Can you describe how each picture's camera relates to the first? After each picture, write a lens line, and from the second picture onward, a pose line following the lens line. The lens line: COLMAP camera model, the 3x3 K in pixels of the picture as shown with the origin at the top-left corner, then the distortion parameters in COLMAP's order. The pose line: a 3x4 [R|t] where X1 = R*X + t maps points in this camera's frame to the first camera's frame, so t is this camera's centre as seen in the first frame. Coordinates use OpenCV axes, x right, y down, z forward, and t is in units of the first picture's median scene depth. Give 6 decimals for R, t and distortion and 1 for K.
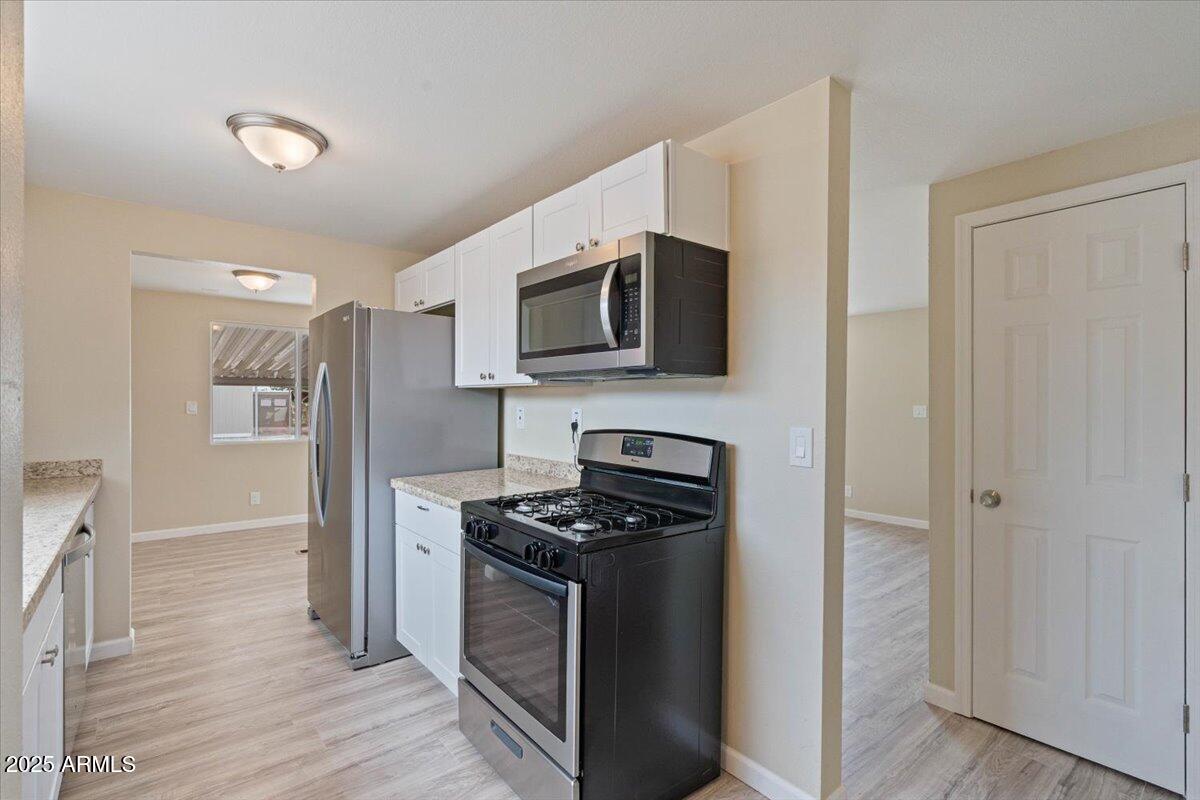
lens RADIAL K [[553.4, 0, 599.0], [0, 553.4, 402.2], [0, 0, 1]] dist [-0.005743, 0.002267]
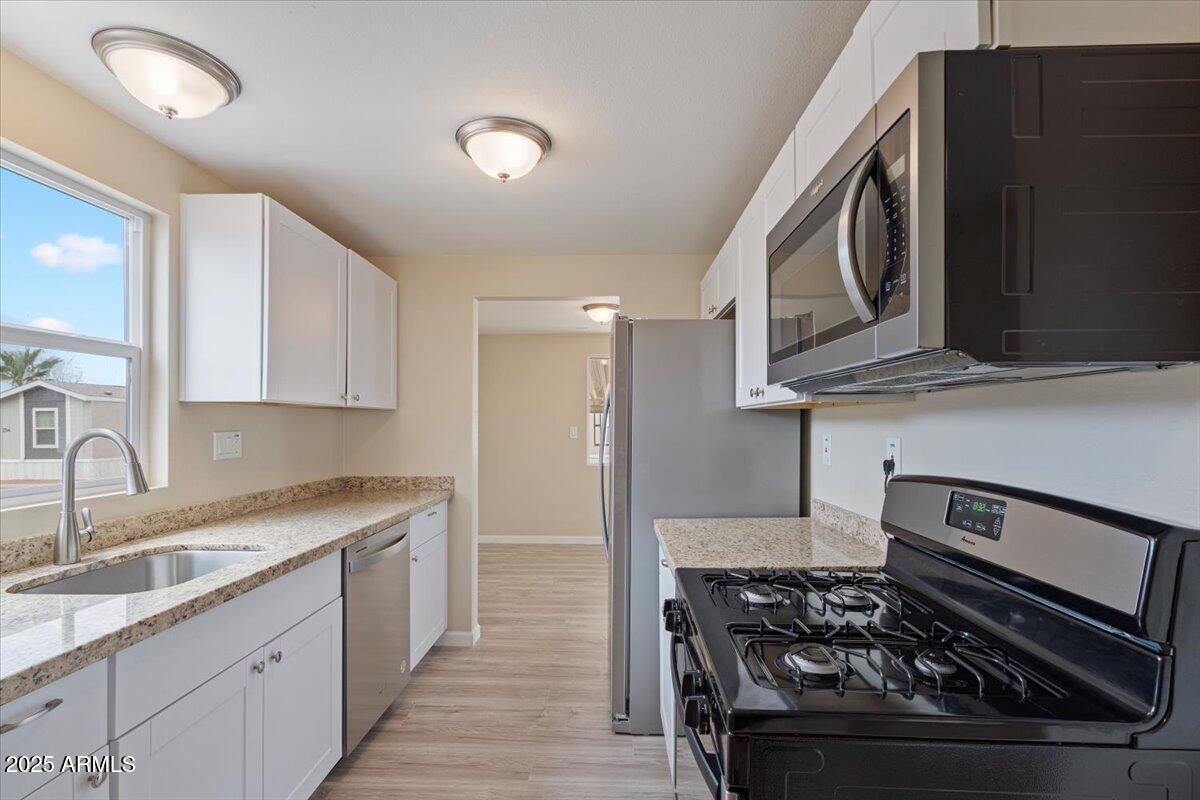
lens RADIAL K [[553.4, 0, 601.1], [0, 553.4, 421.6], [0, 0, 1]] dist [-0.005743, 0.002267]
pose [[0.753344, -0.009401, -0.657559, 0.141848], [0.004085, 0.999945, -0.009616, -0.002316], [0.657614, 0.004558, 0.753342, 0.372510]]
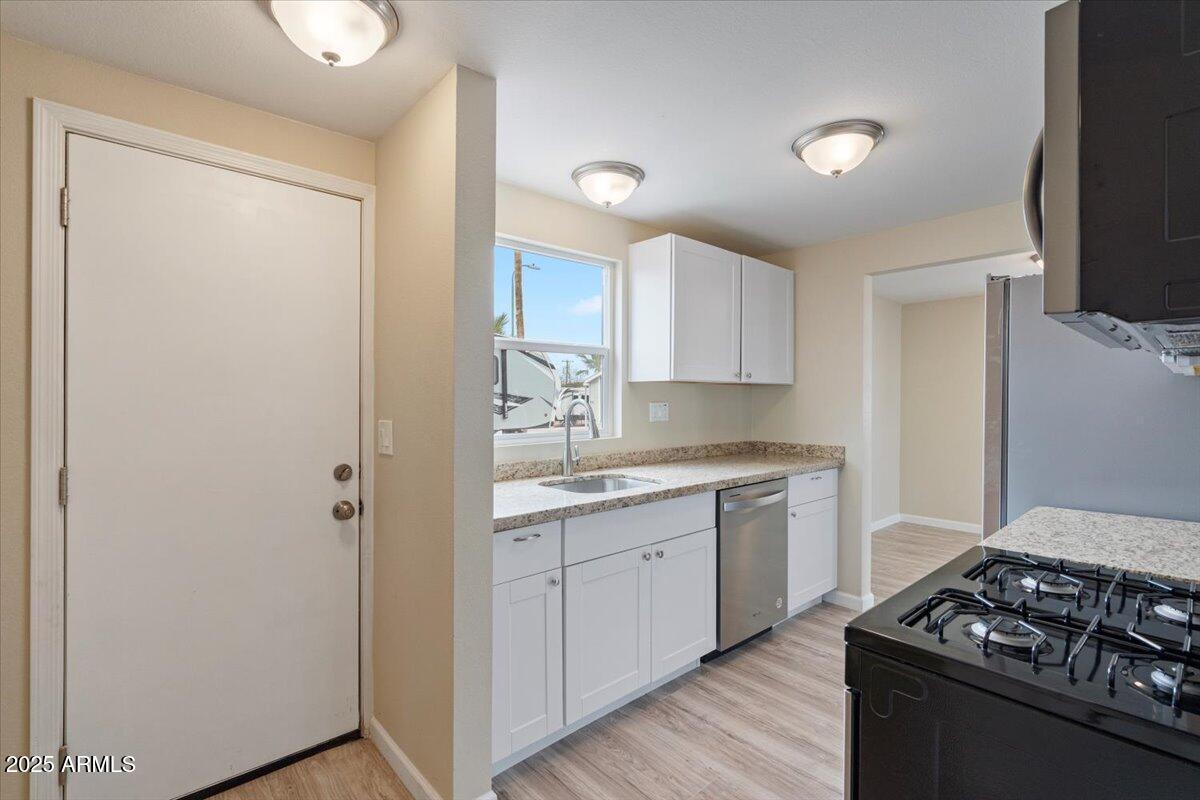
lens RADIAL K [[553.4, 0, 606.4], [0, 553.4, 397.8], [0, 0, 1]] dist [-0.005743, 0.002267]
pose [[0.044755, -0.006434, -0.998977, 0.393941], [-0.000970, 0.999979, -0.006484, 0.001316], [0.998998, 0.001259, 0.044748, 0.480674]]
